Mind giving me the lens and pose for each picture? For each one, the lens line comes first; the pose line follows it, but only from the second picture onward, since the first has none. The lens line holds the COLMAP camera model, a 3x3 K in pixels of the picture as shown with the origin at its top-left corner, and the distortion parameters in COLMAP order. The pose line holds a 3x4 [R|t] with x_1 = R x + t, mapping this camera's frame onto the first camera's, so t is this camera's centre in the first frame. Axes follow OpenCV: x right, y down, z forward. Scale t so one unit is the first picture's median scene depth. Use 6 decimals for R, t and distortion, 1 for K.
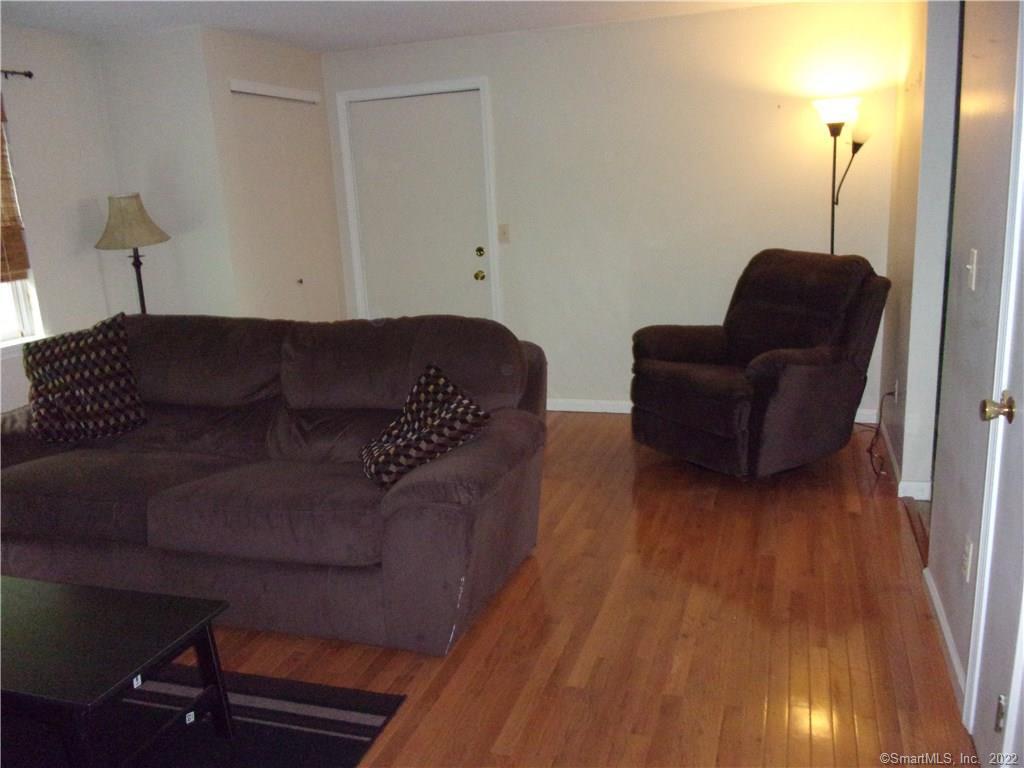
lens RADIAL K [[849.1, 0, 501.0], [0, 849.1, 381.3], [0, 0, 1]] dist [0.013341, -0.044084]
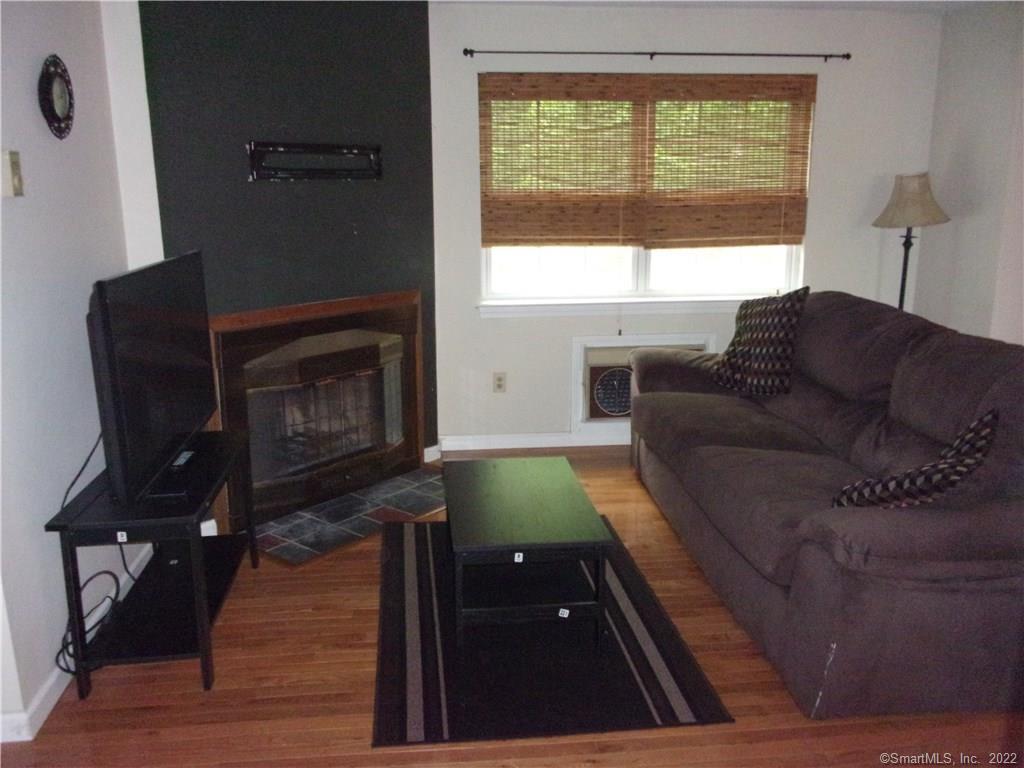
lens RADIAL K [[849.1, 0, 501.5], [0, 849.1, 381.6], [0, 0, 1]] dist [0.013341, -0.044084]
pose [[0.431958, 0.258863, -0.863946, 0.308100], [-0.224207, 0.958673, 0.175147, -0.062385], [0.873581, 0.118047, 0.472146, 0.172426]]
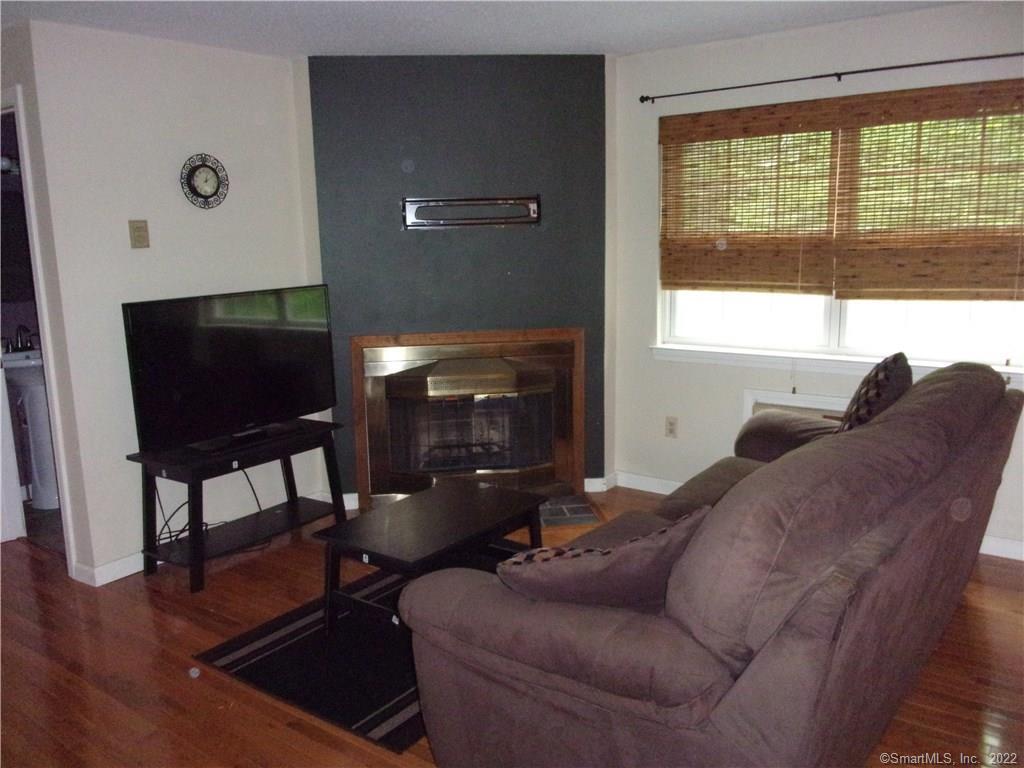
lens RADIAL K [[849.1, 0, 517.5], [0, 849.1, 391.9], [0, 0, 1]] dist [0.013341, -0.044084]
pose [[-0.286398, 0.248611, -0.925294, 0.405328], [-0.174568, 0.936043, 0.305532, -0.213329], [0.942073, 0.249031, -0.224681, 0.766538]]
